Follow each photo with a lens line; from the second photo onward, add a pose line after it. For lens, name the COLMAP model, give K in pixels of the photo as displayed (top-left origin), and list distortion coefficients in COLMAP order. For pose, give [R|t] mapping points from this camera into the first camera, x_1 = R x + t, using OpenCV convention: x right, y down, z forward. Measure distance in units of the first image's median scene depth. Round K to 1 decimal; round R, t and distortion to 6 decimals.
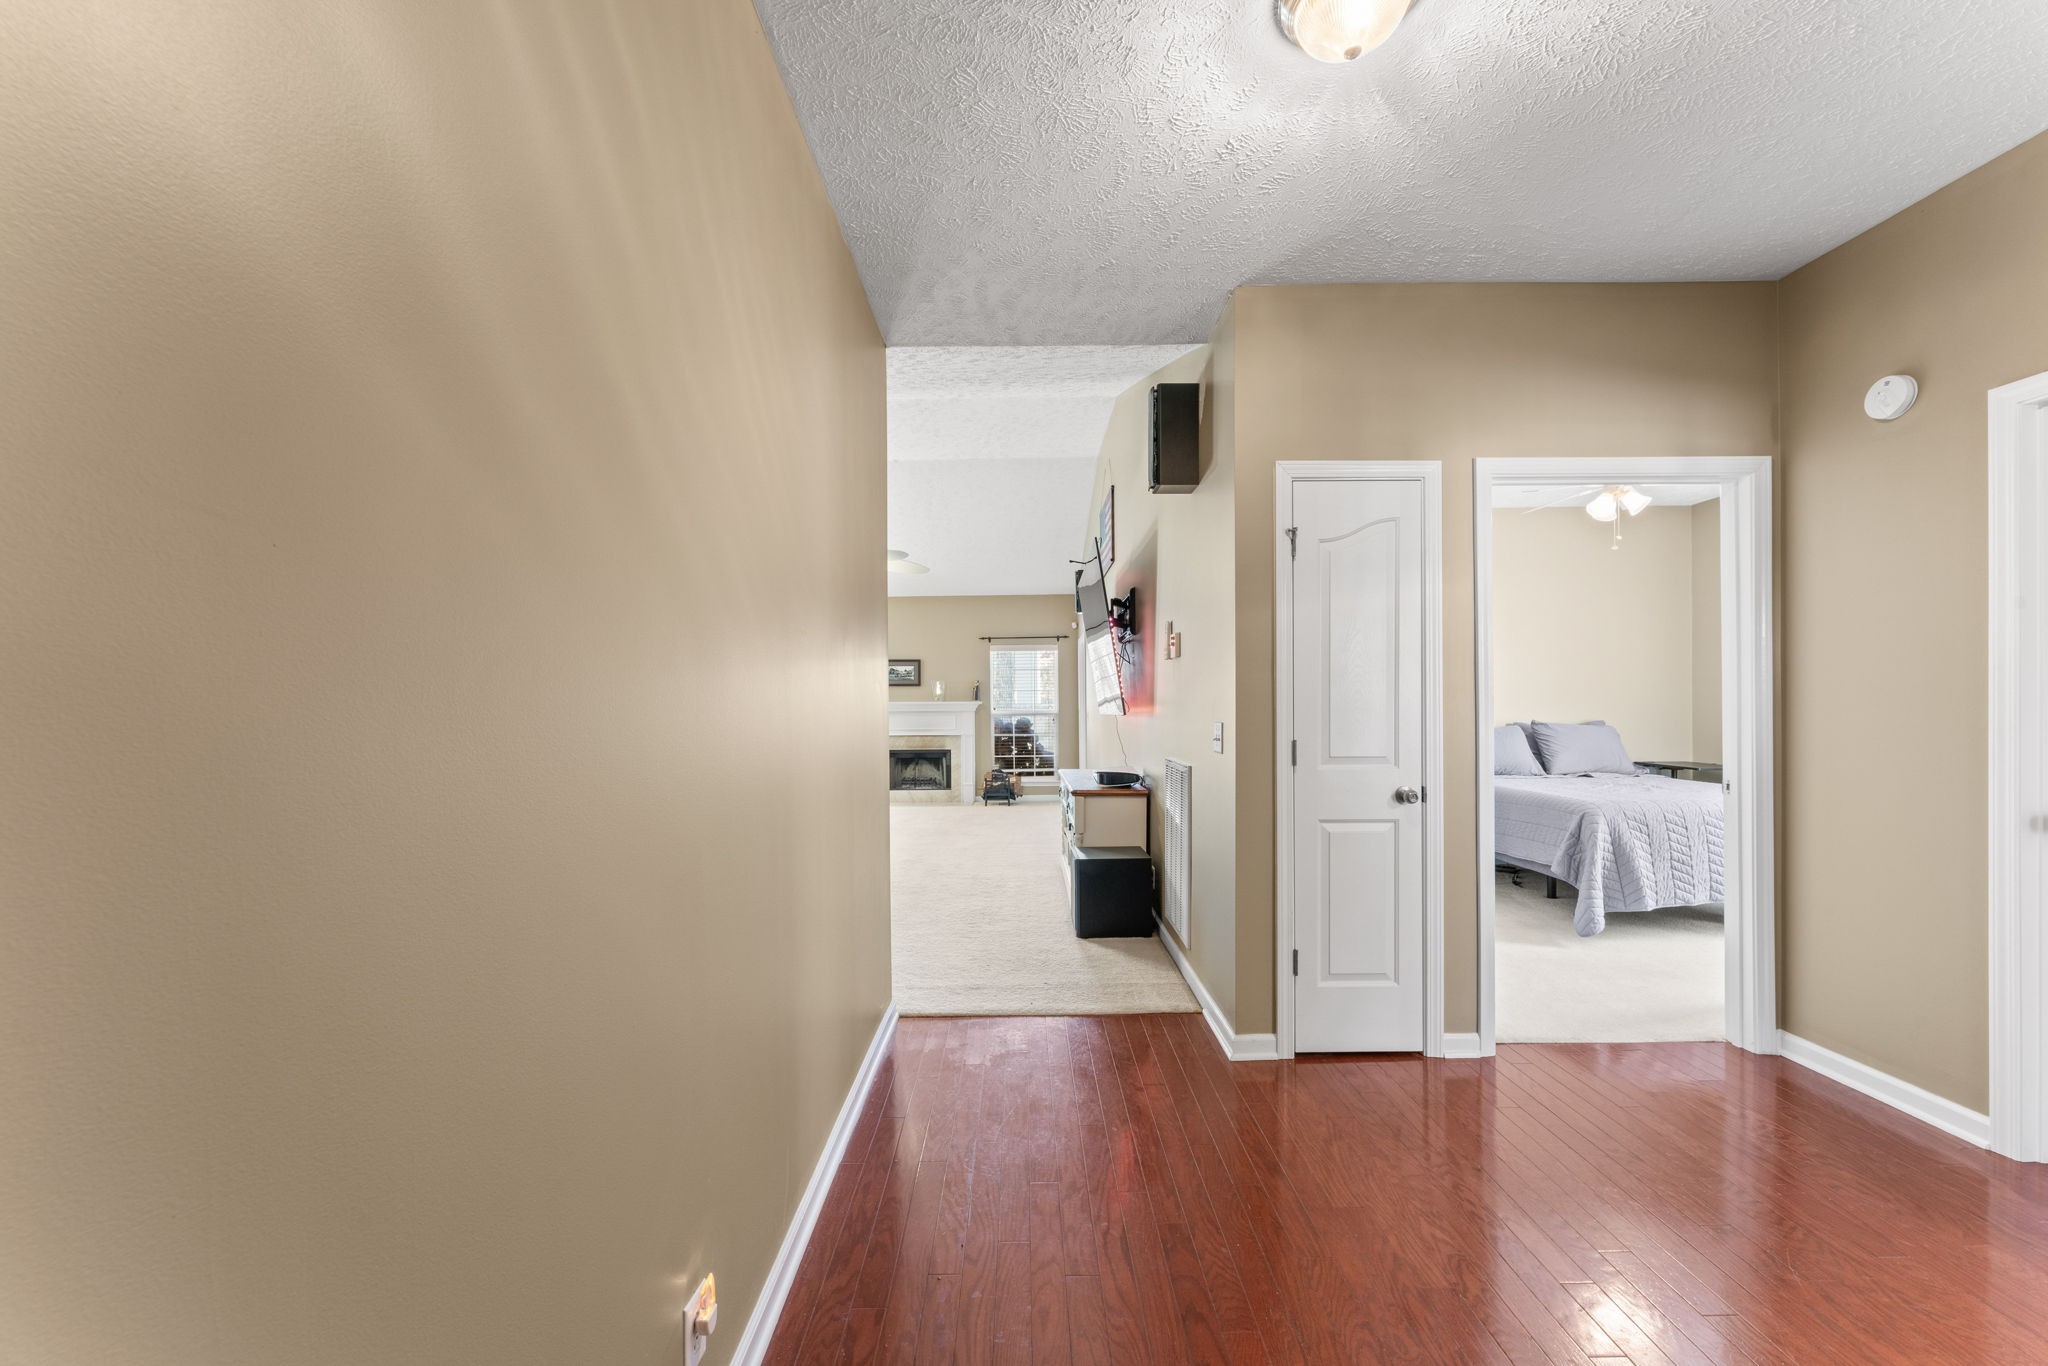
lens RADIAL K [[871.3, 0, 1021.1], [0, 871.3, 700.0], [0, 0, 1]] dist [-0.000413, 0.000490]
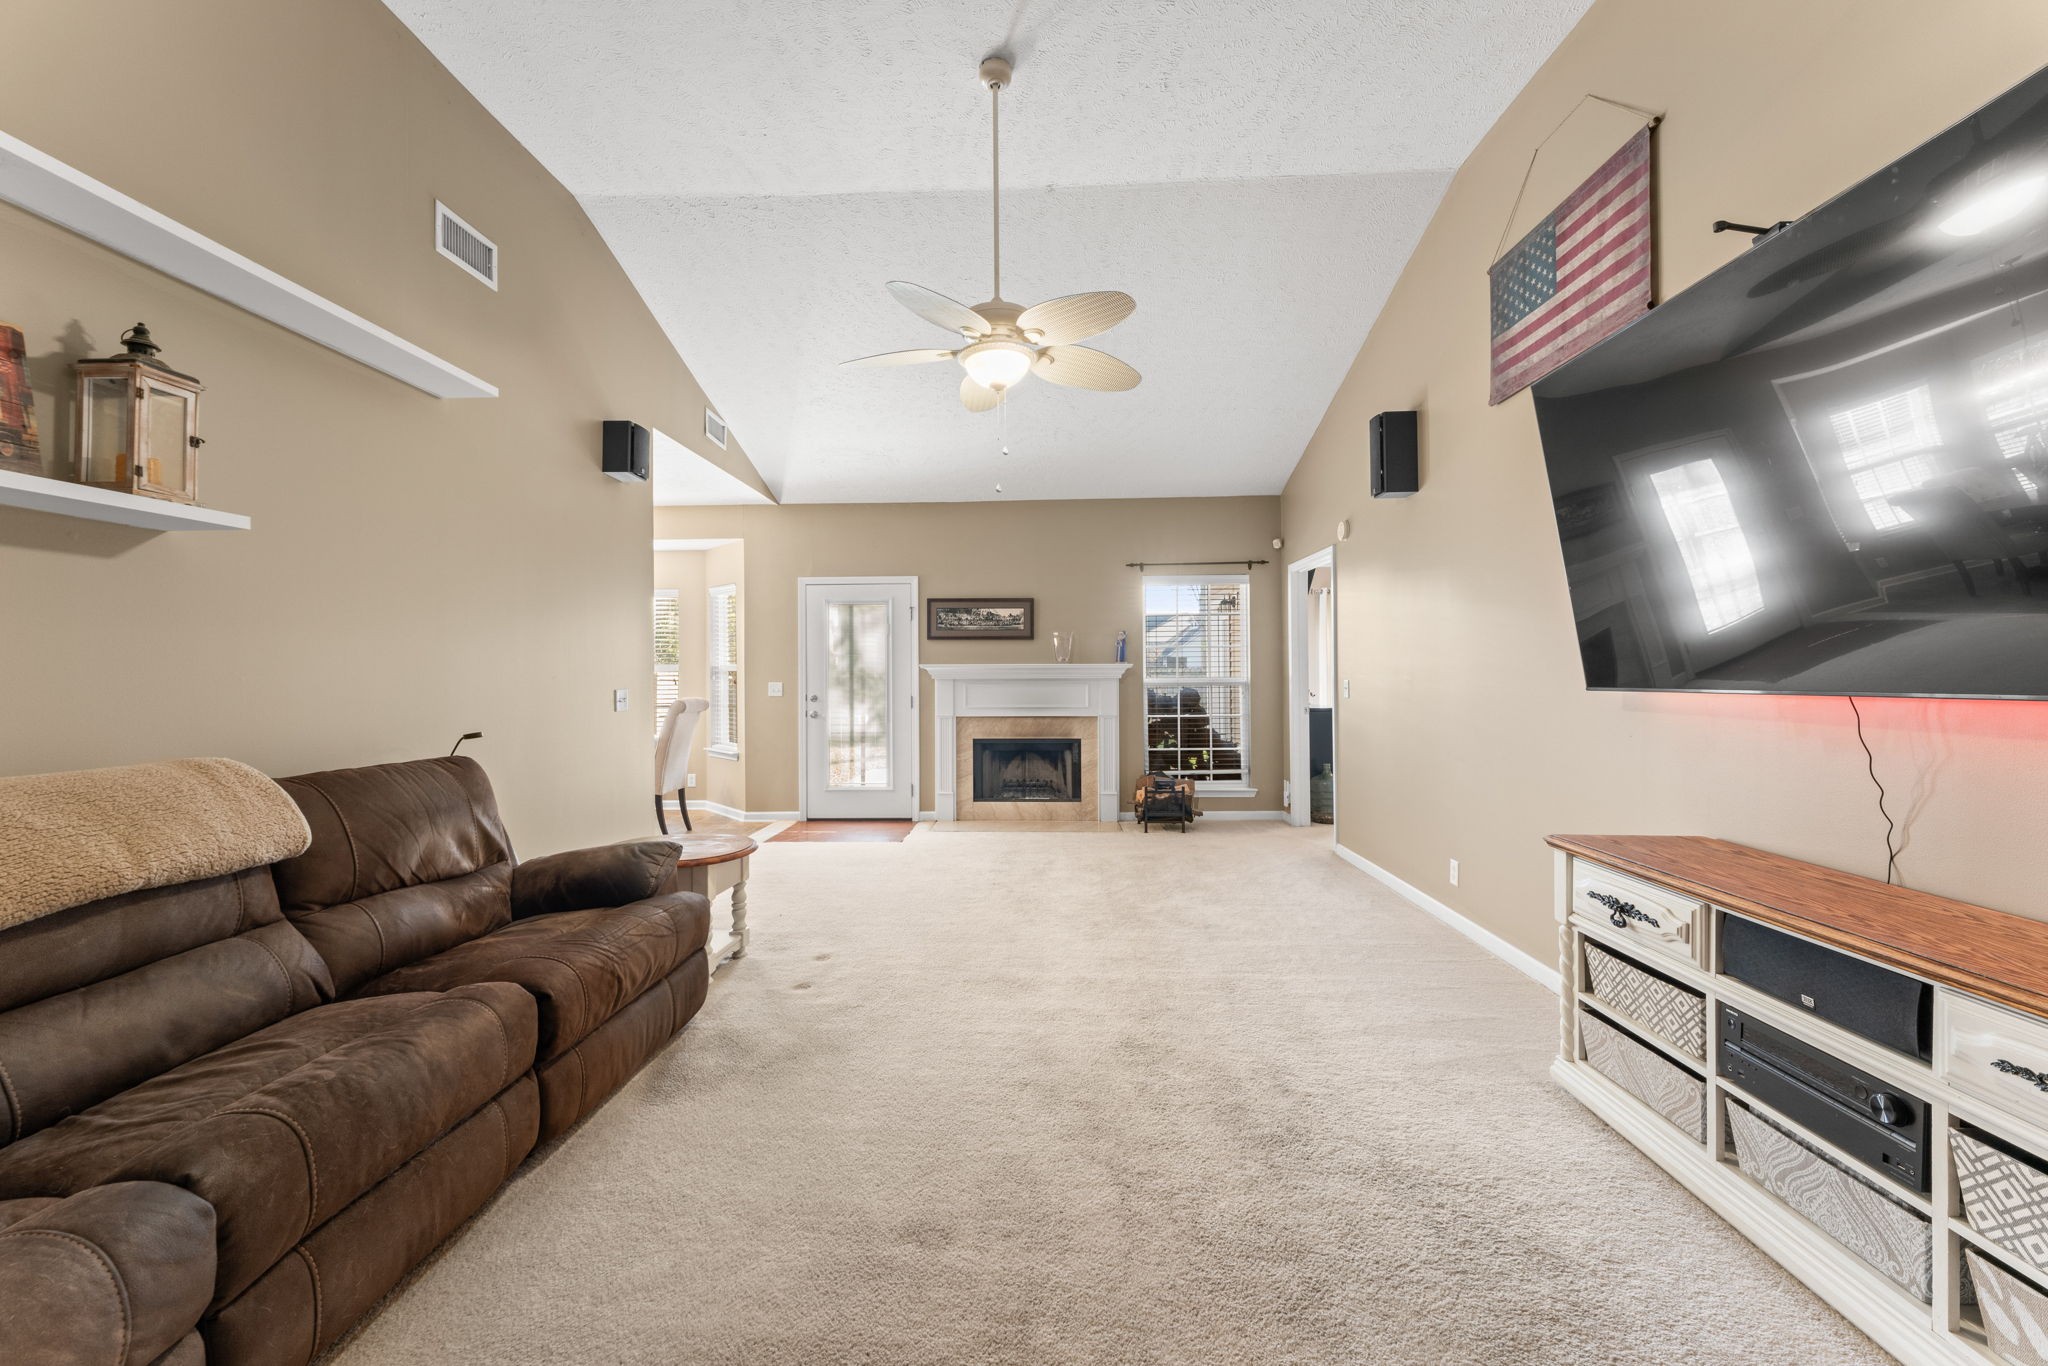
lens RADIAL K [[824.5, 0, 1010.0], [0, 824.5, 668.4], [0, 0, 1]] dist [0.001315, -0.000482]
pose [[0.999580, 0.002371, -0.028897, -0.115051], [-0.002461, 0.999992, -0.003095, 0.007257], [0.028889, 0.003165, 0.999578, 0.392600]]
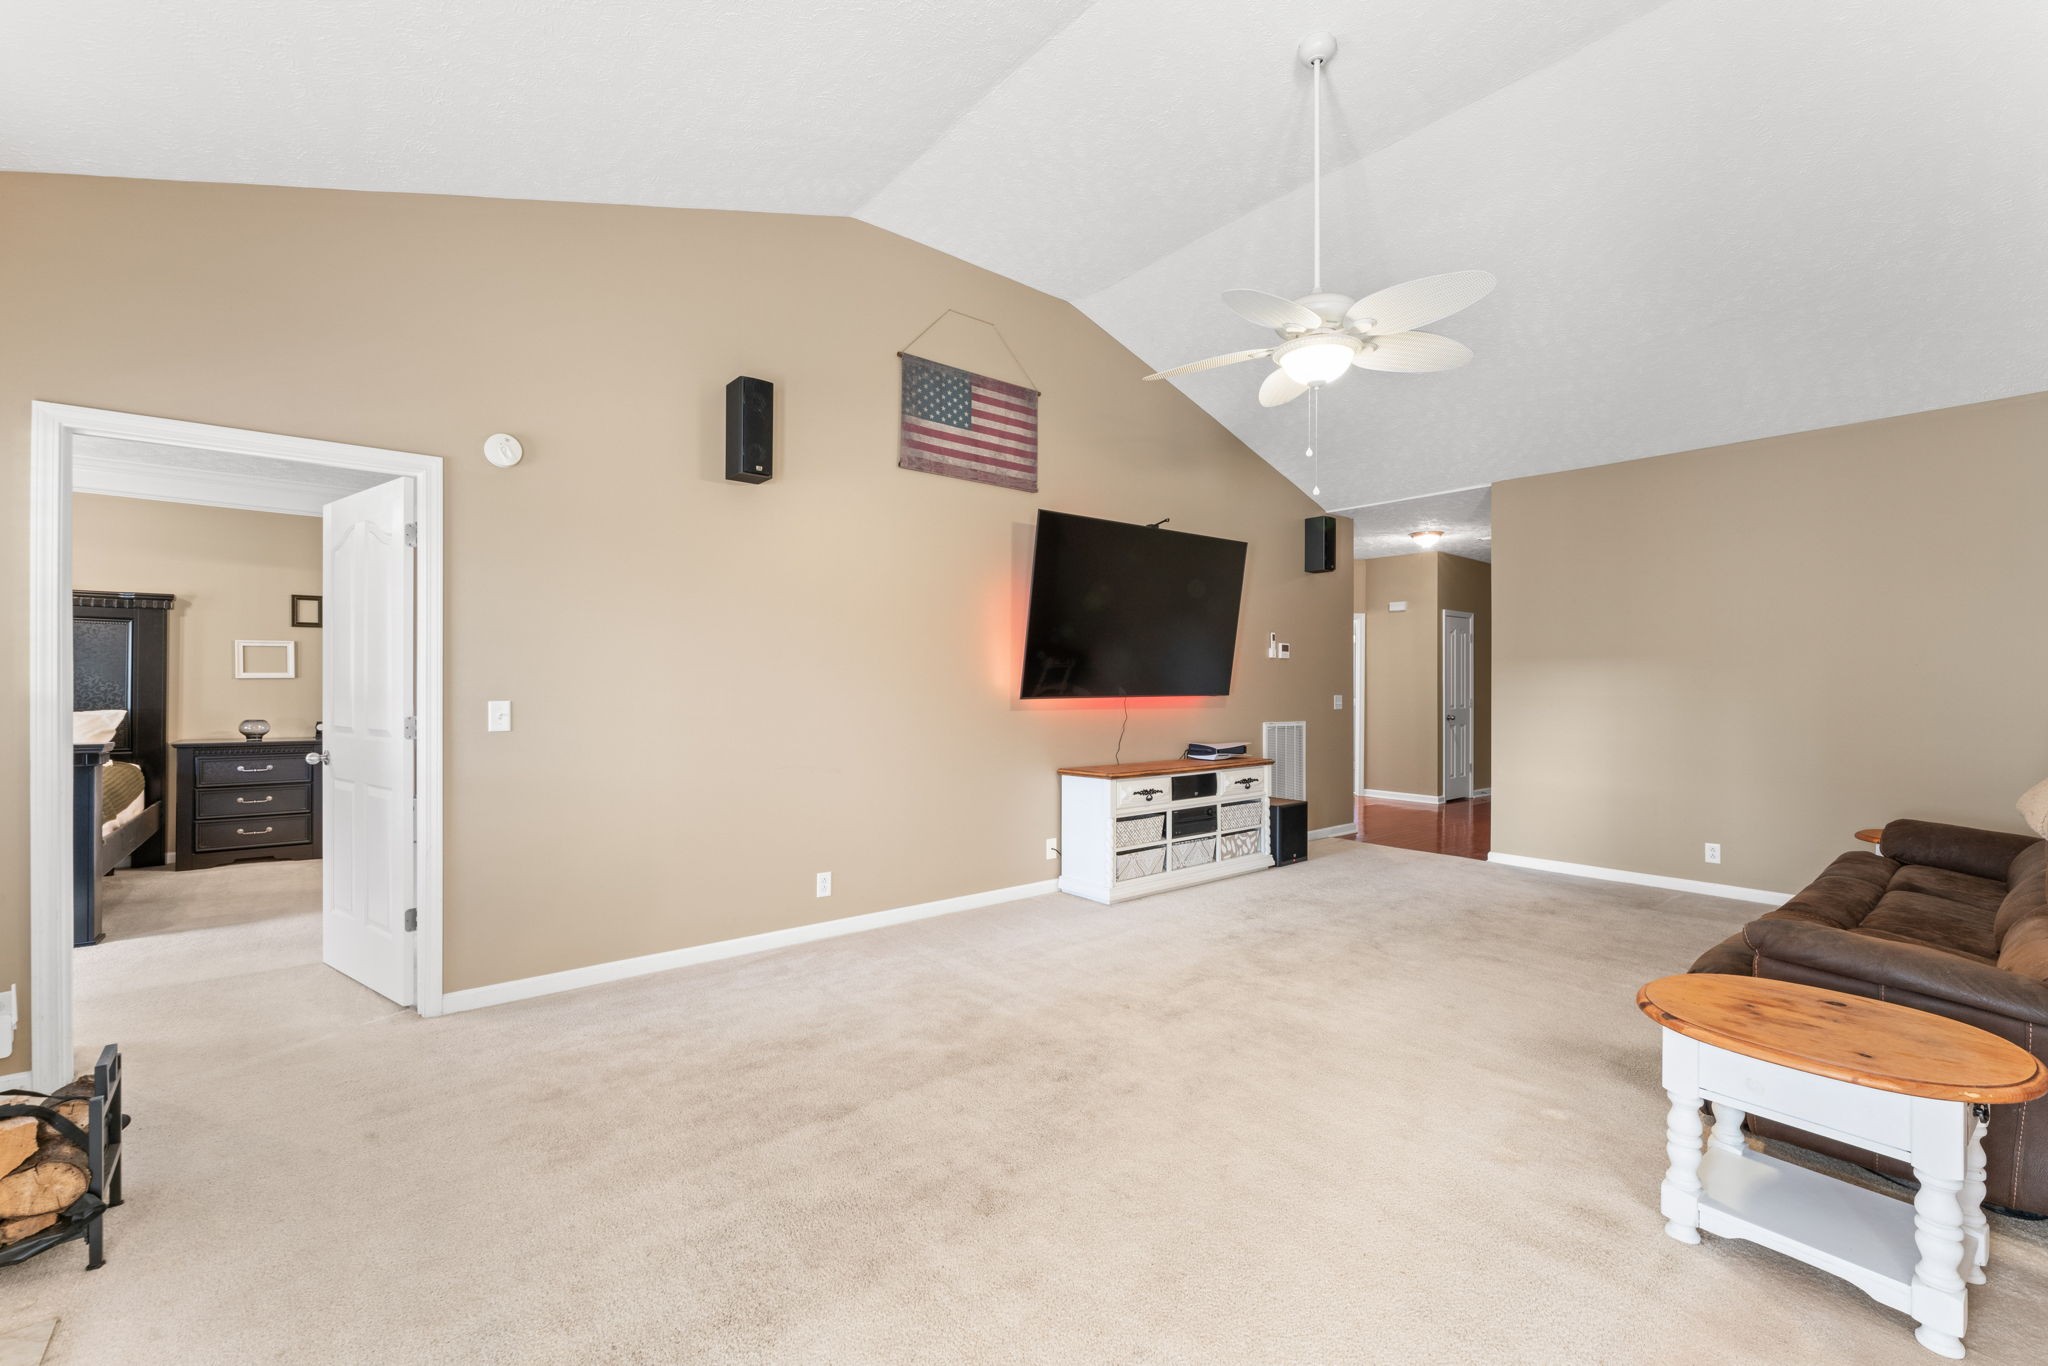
lens RADIAL K [[824.5, 0, 1027.9], [0, 824.5, 686.8], [0, 0, 1]] dist [0.001315, -0.000482]
pose [[-0.640870, 0.001026, 0.767648, -0.281114], [-0.000372, 0.999999, -0.001647, 0.007218], [-0.767649, -0.001341, -0.640869, 0.949281]]
